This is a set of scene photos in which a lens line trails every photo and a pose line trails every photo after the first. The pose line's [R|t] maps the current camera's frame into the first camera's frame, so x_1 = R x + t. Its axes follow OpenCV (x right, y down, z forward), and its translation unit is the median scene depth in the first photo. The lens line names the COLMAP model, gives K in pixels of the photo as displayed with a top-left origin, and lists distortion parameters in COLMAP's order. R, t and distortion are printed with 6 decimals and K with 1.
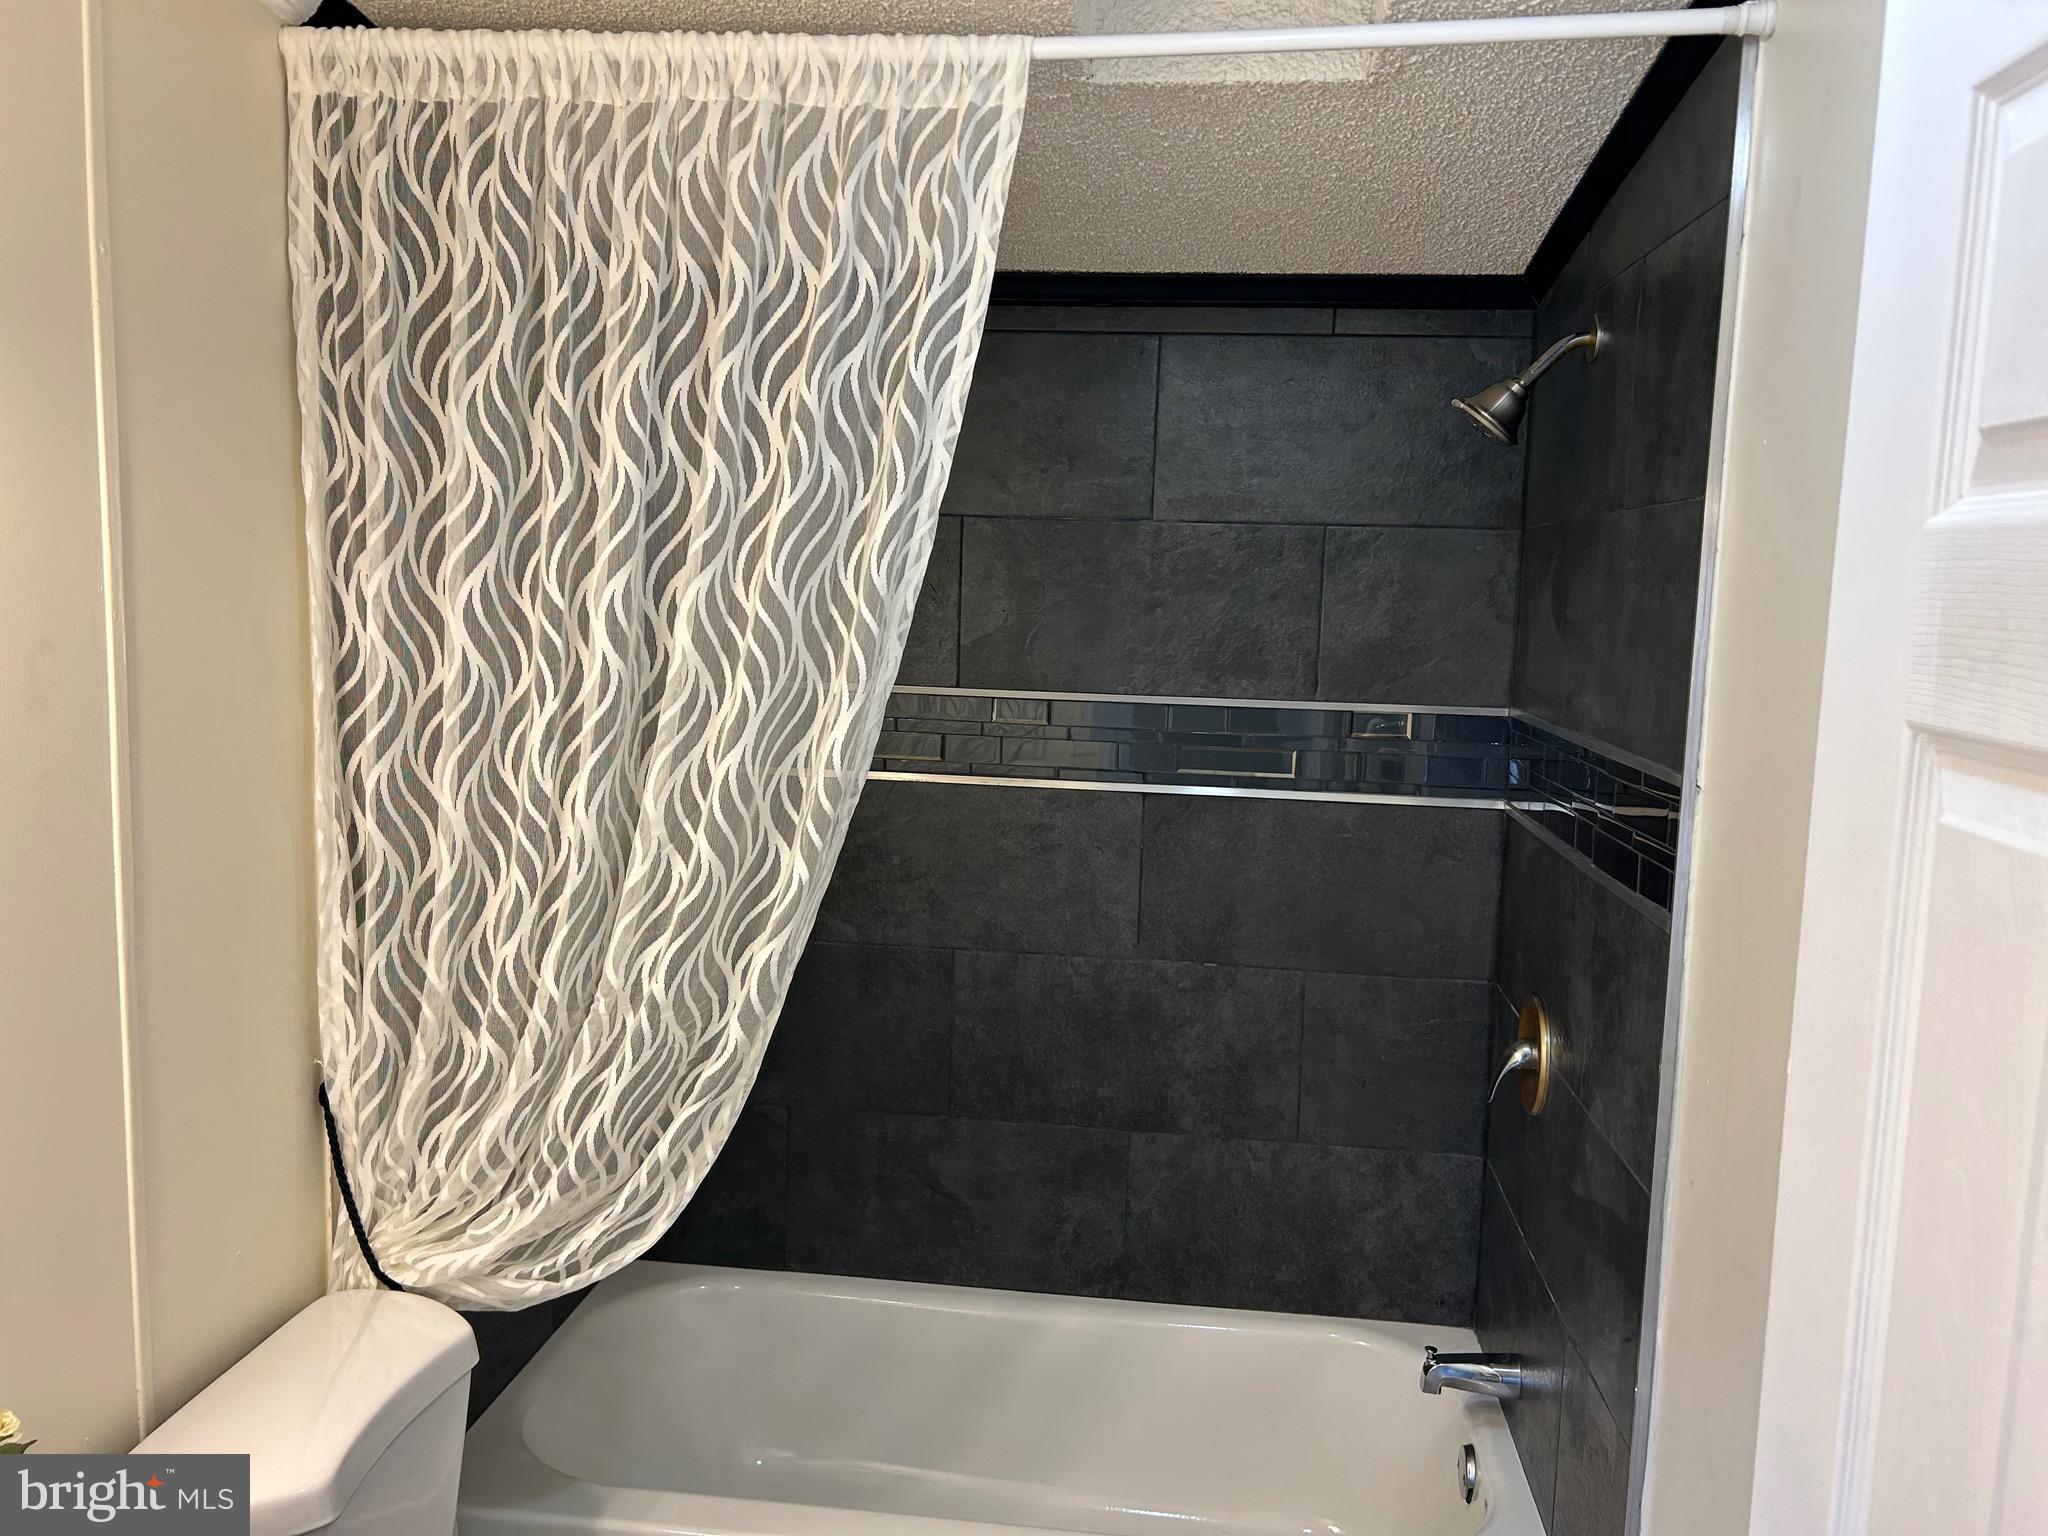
lens RADIAL K [[1530.1, 0, 1065.6], [0, 1530.1, 766.8], [0, 0, 1]] dist [0.050124, -0.054509]
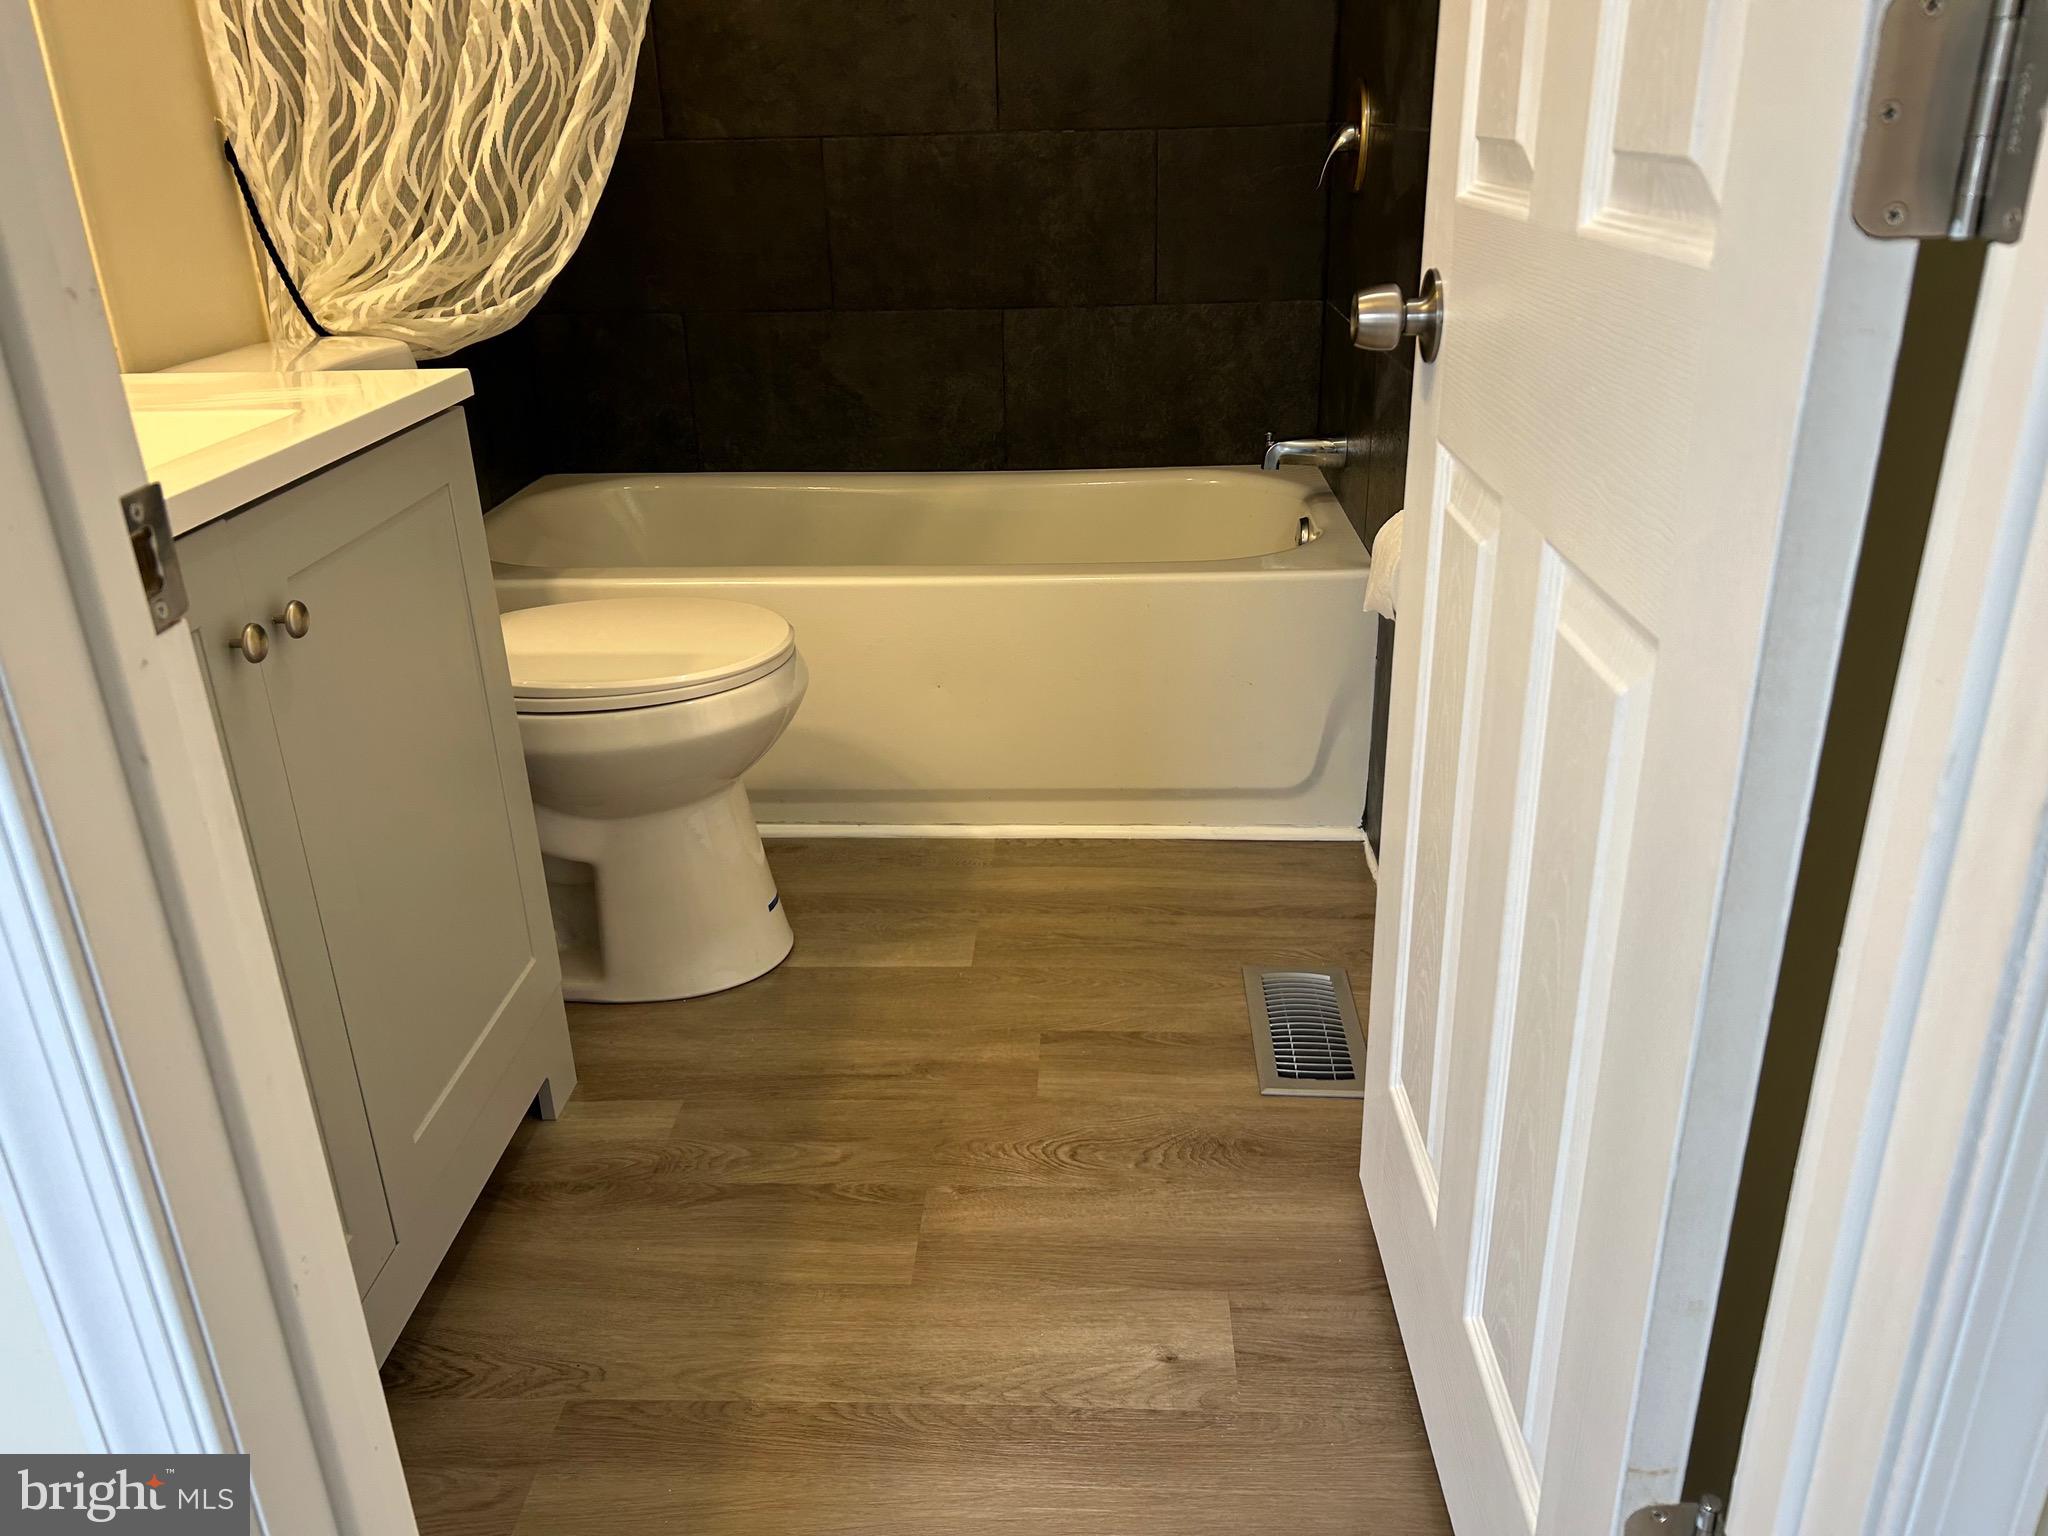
lens RADIAL K [[1530.1, 0, 1065.6], [0, 1530.1, 766.8], [0, 0, 1]] dist [0.050124, -0.054509]
pose [[0.996292, -0.072444, 0.046411, 0.017959], [0.056431, 0.957433, 0.283086, 0.349505], [-0.064944, -0.279418, 0.957971, -0.188270]]
